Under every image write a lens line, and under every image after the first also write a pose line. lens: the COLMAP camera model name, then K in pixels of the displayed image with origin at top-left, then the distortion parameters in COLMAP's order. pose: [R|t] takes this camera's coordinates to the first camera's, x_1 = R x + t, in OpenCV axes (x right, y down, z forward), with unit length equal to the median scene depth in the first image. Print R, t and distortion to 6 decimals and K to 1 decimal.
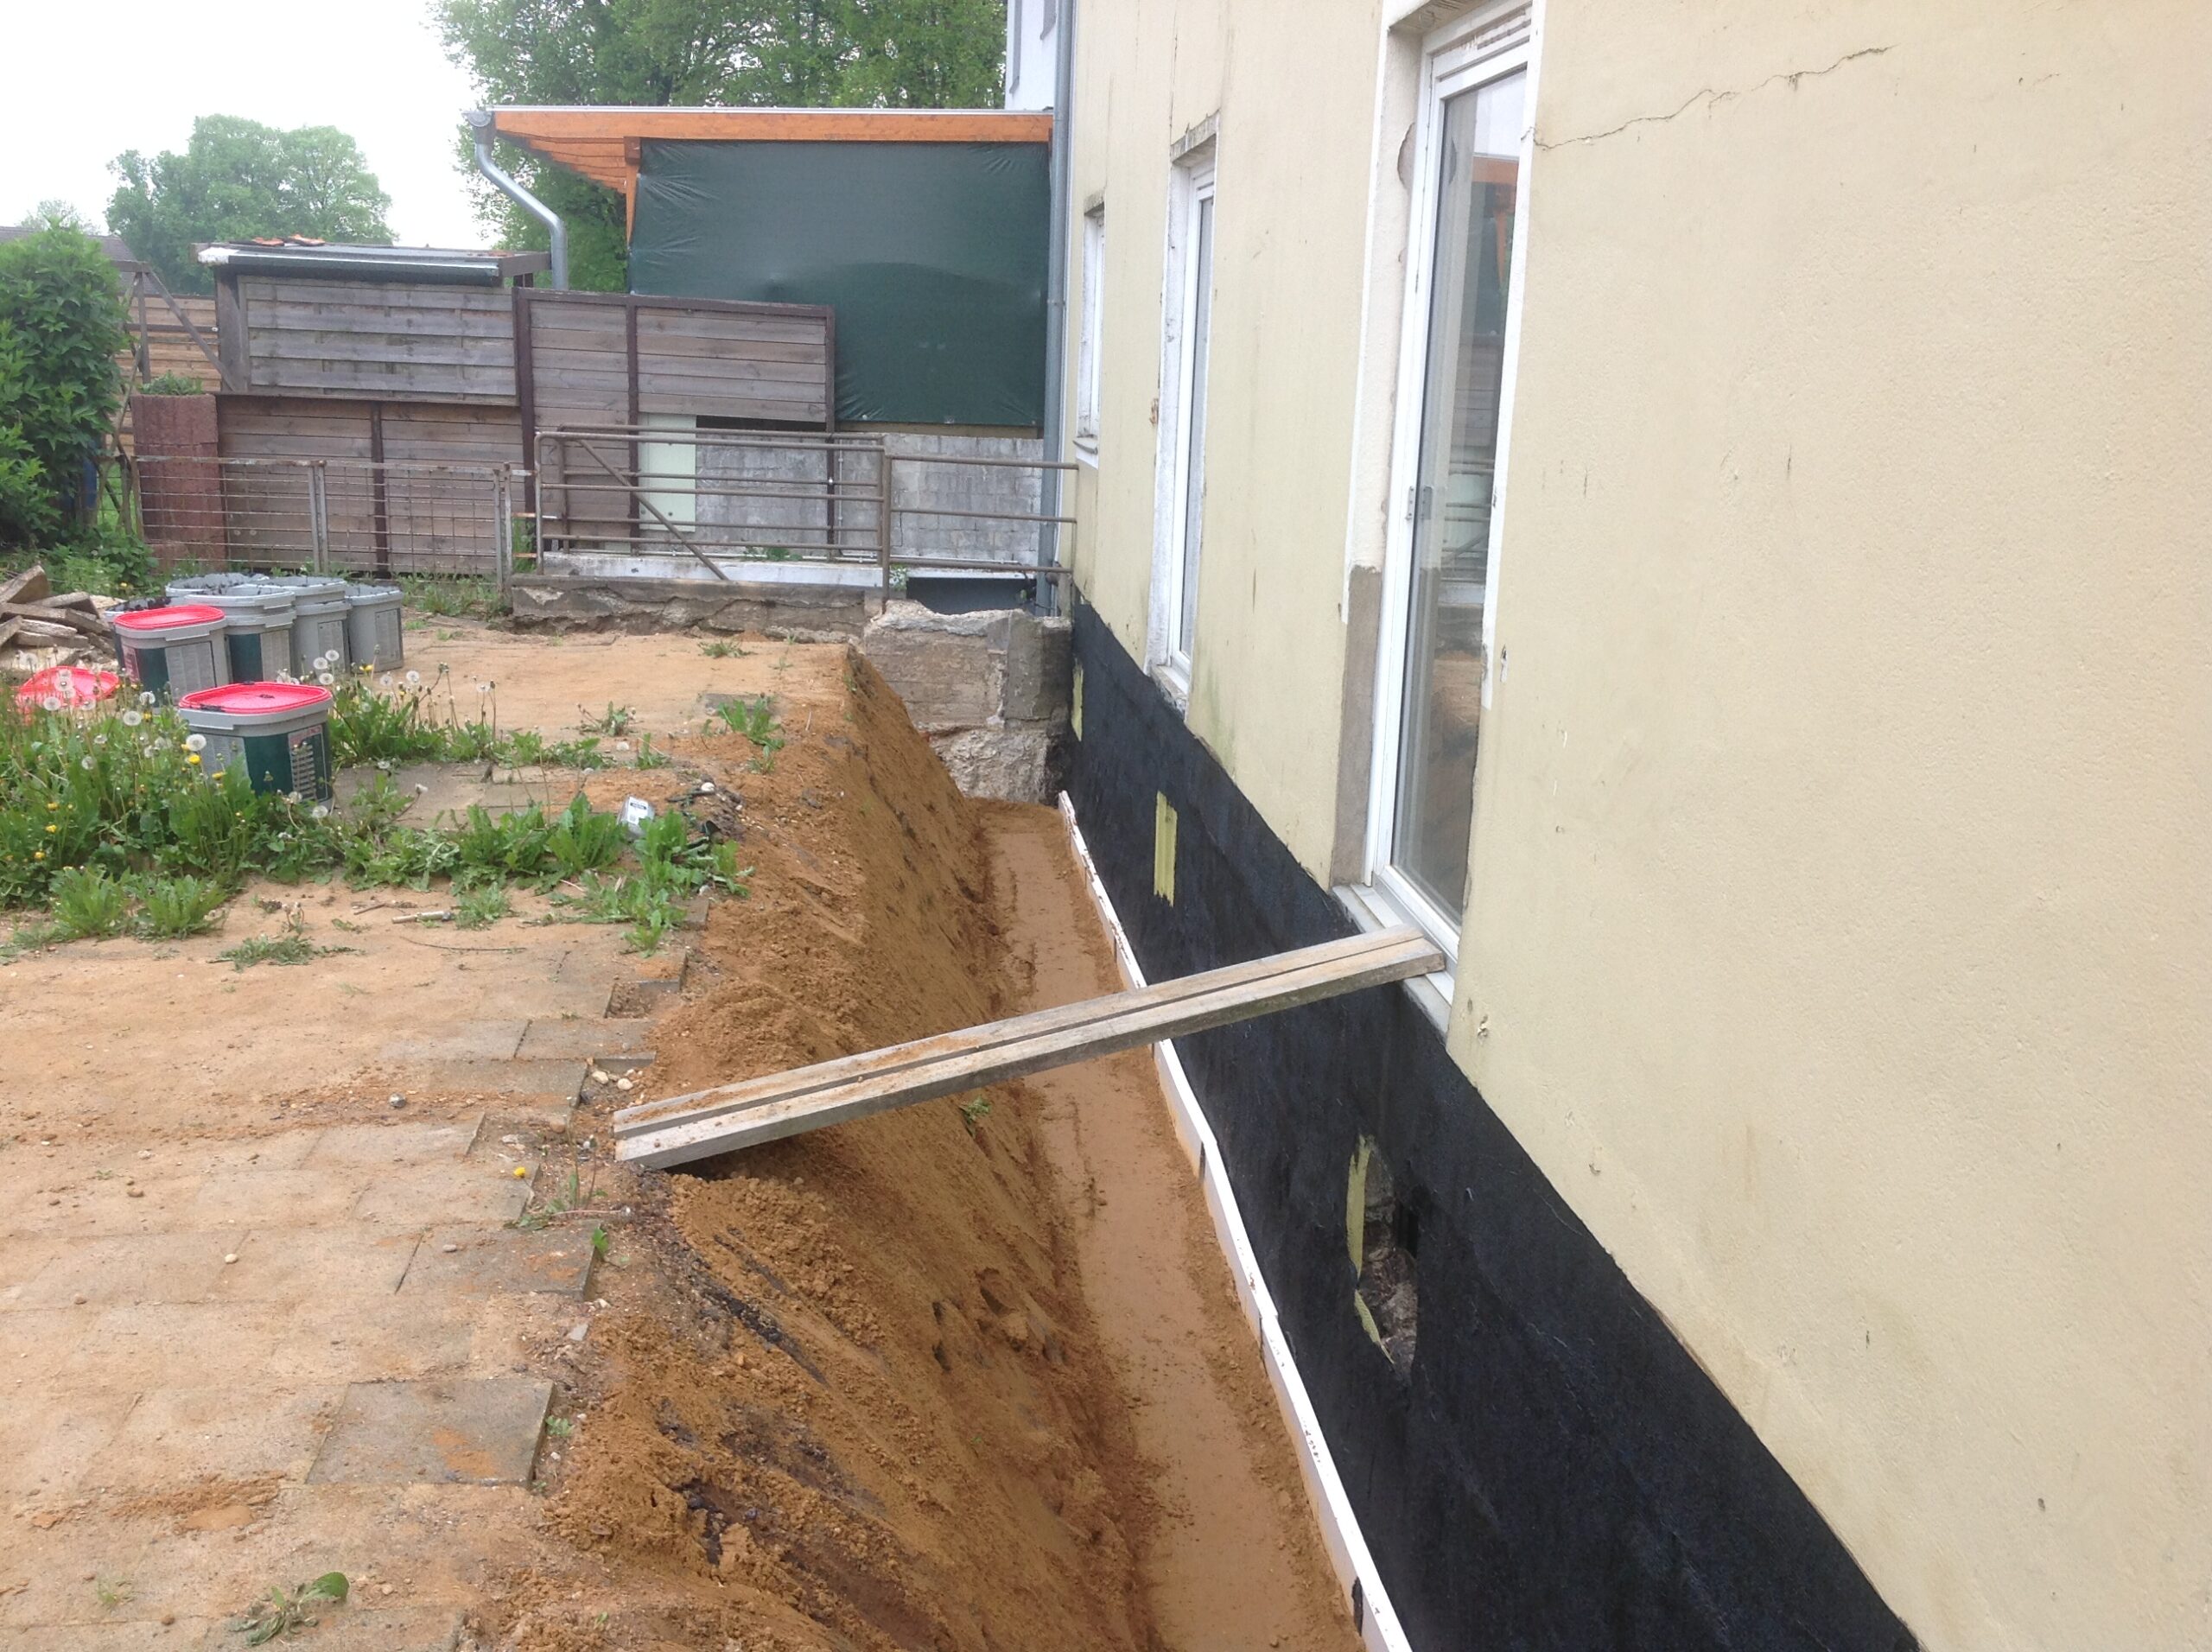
lens RADIAL K [[2128.2, 0, 1103.2], [0, 2128.2, 827.2], [0, 0, 1]] dist [-0.007152, 0.000000]
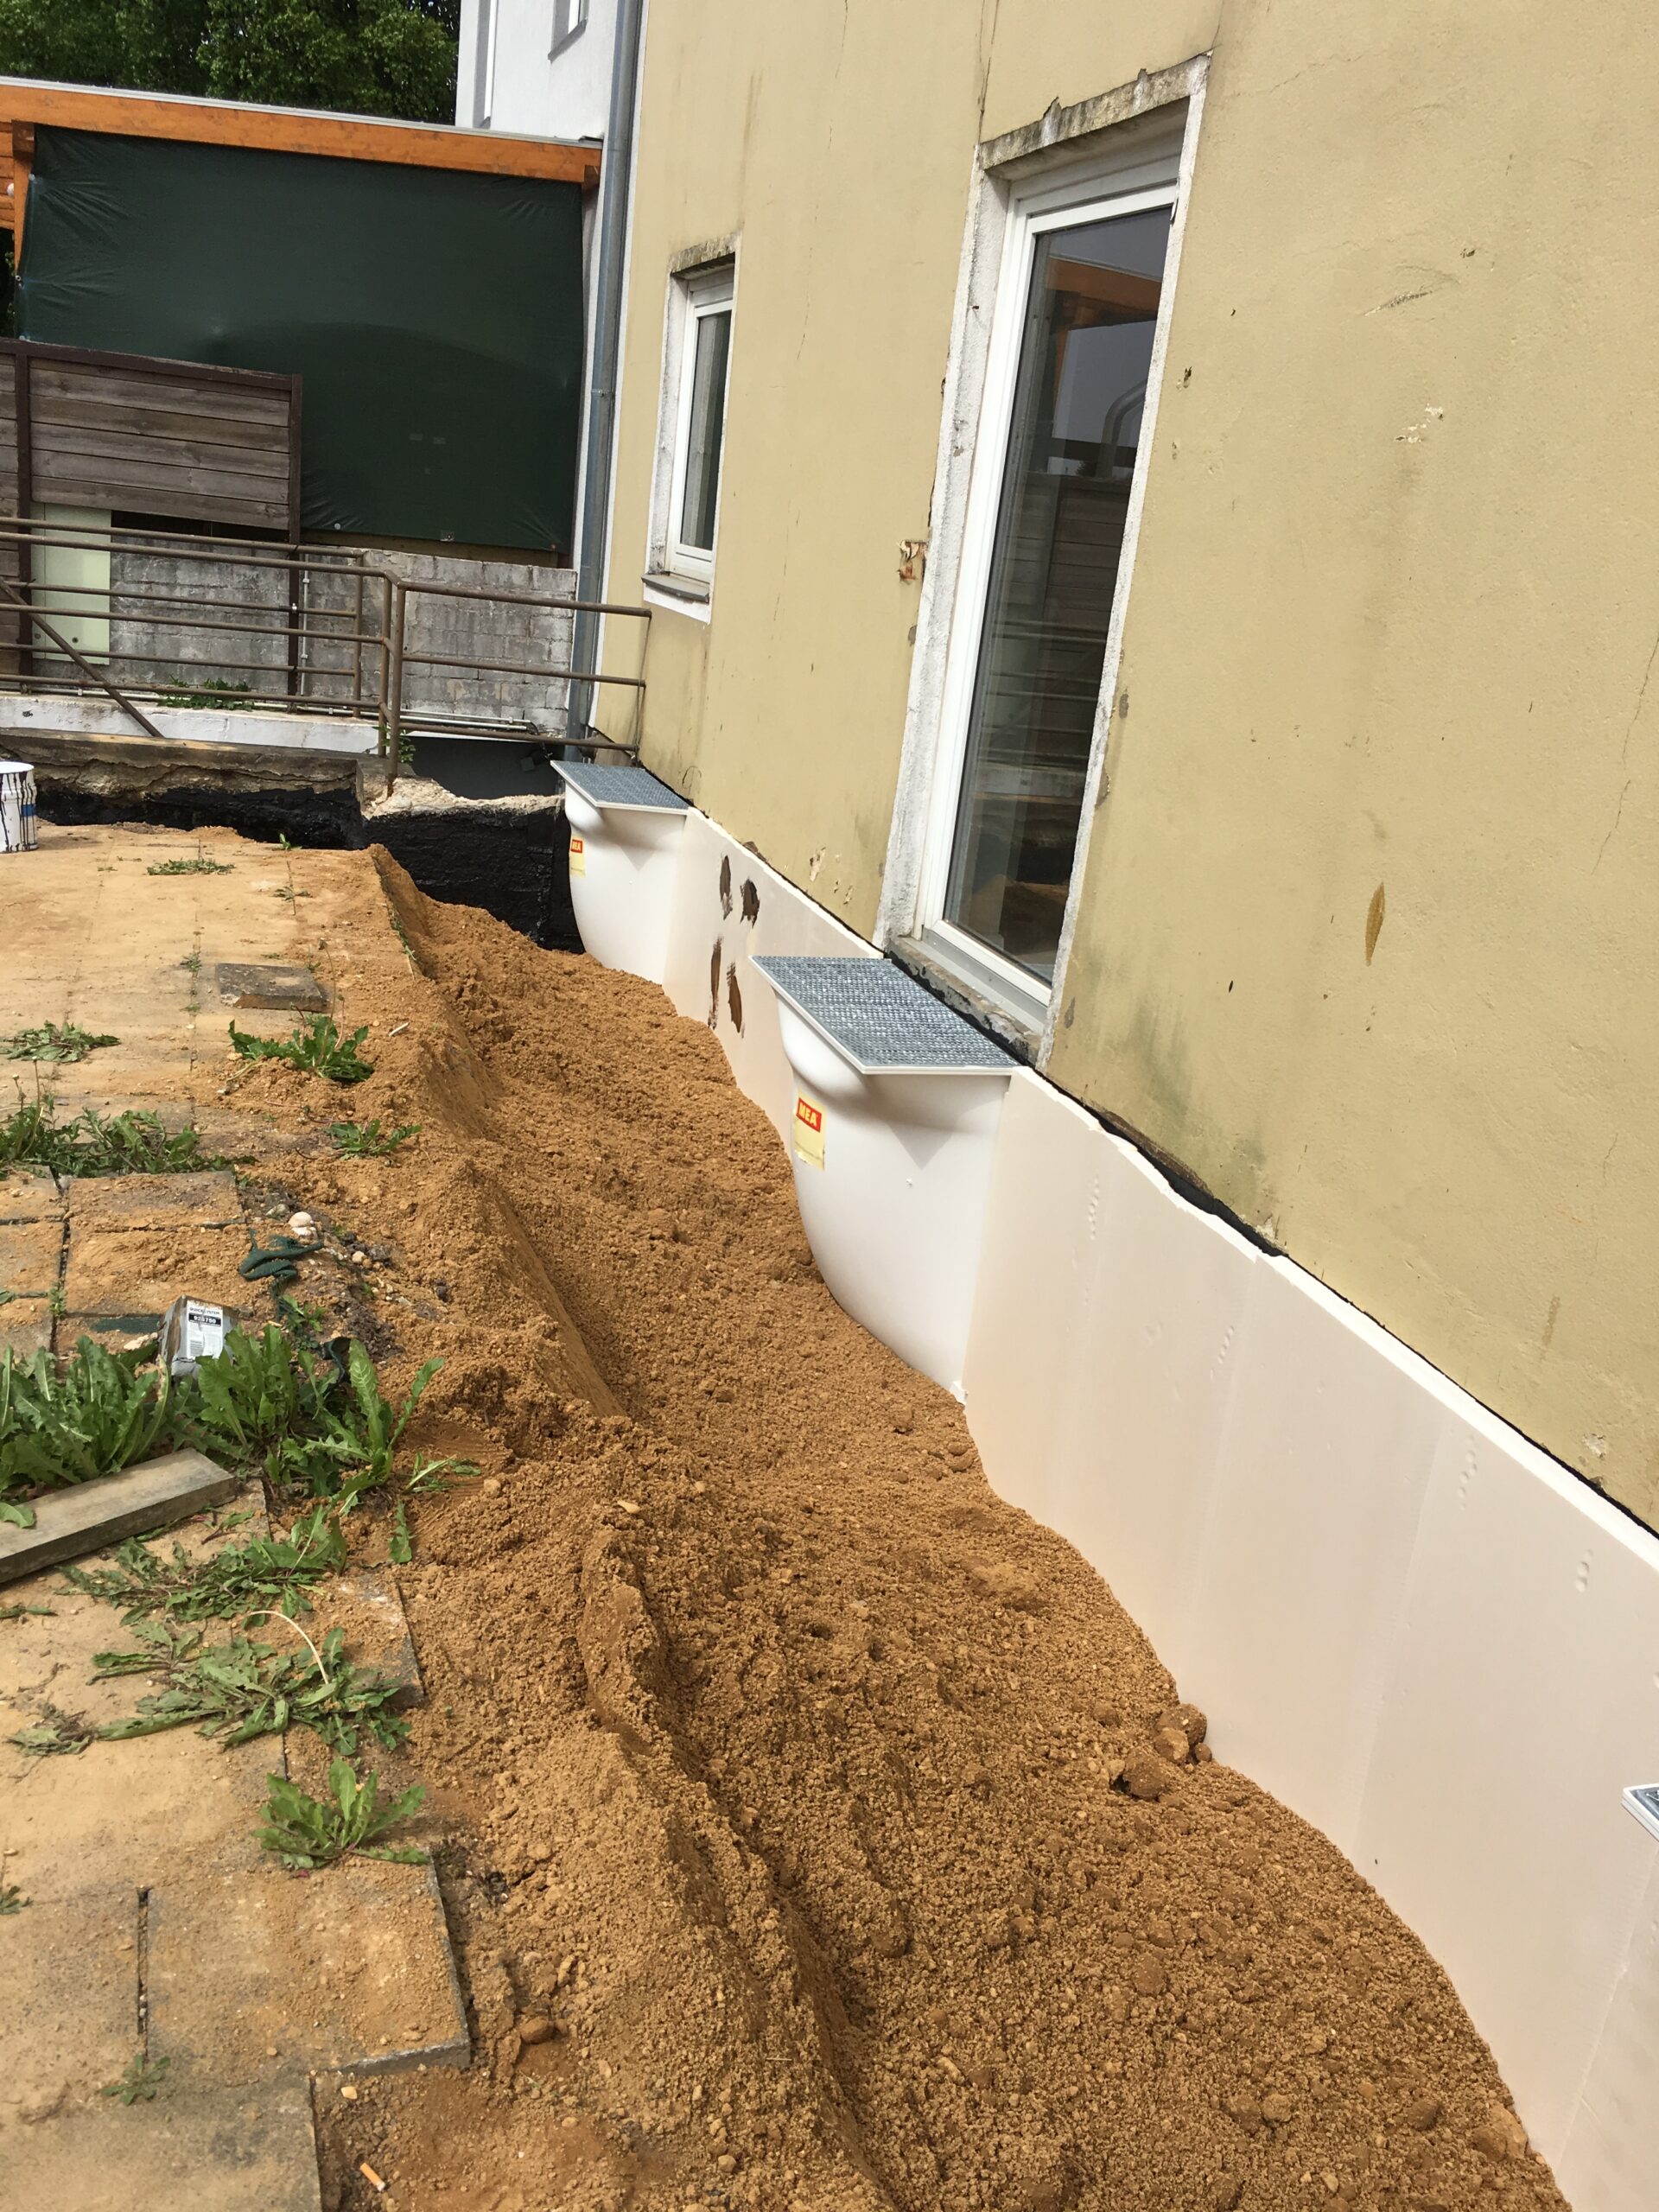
lens RADIAL K [[1888.8, 0, 831.8], [0, 1888.8, 1115.2], [0, 0, 1]] dist [-0.006471, -0.052519]
pose [[0.976340, -0.000794, 0.216238, -0.086813], [-0.022272, 0.994306, 0.104210, -0.055549], [-0.215089, -0.106561, 0.970763, 0.273990]]
